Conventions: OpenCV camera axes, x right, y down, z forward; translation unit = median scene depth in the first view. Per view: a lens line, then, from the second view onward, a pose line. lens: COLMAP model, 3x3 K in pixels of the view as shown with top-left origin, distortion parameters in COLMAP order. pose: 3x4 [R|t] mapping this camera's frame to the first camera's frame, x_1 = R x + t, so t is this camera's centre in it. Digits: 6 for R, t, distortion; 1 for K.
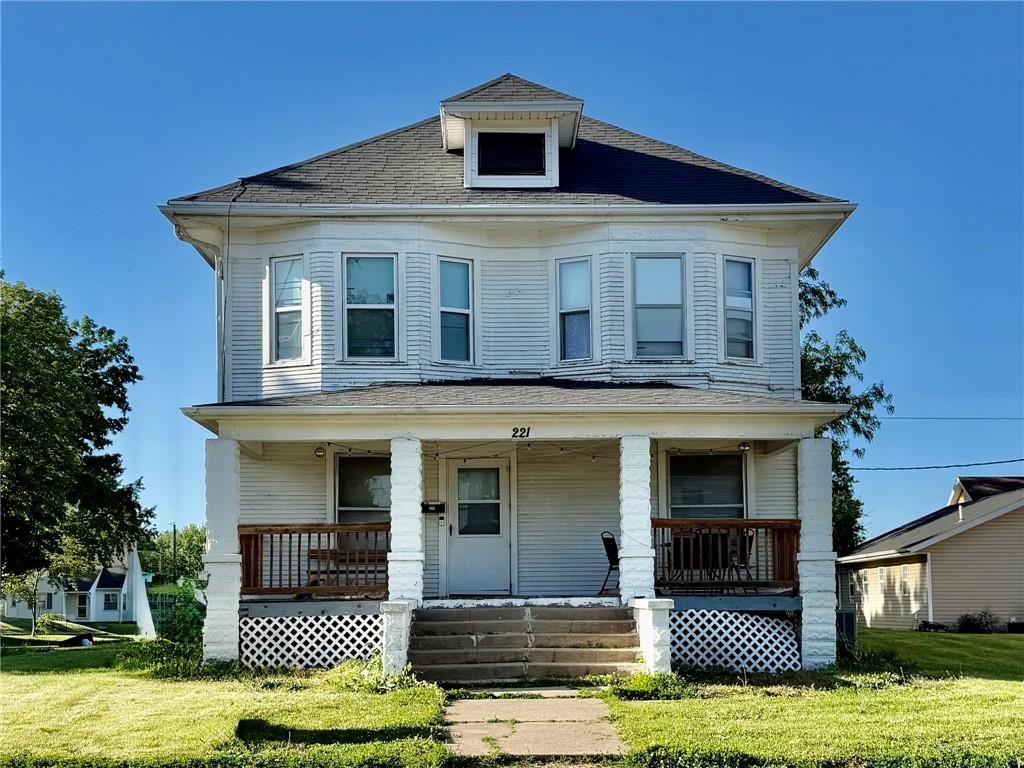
lens RADIAL K [[1506.1, 0, 512.0], [0, 1506.1, 384.0], [0, 0, 1]] dist [0.021272, 0.033365]
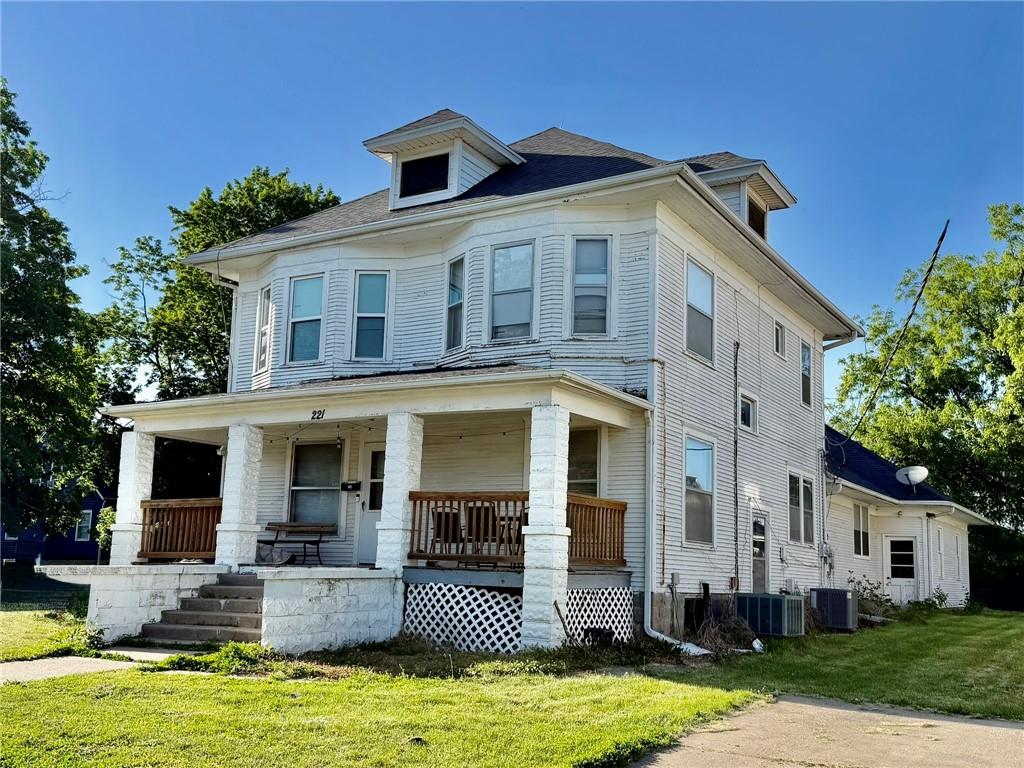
lens RADIAL K [[1016.6, 0, 514.7], [0, 1016.6, 362.6], [0, 0, 1]] dist [0.023048, 0.000341]
pose [[0.846623, -0.076579, -0.526655, 0.470388], [0.048493, 0.996577, -0.066955, 0.045798], [0.529979, 0.031147, 0.847438, 0.399258]]
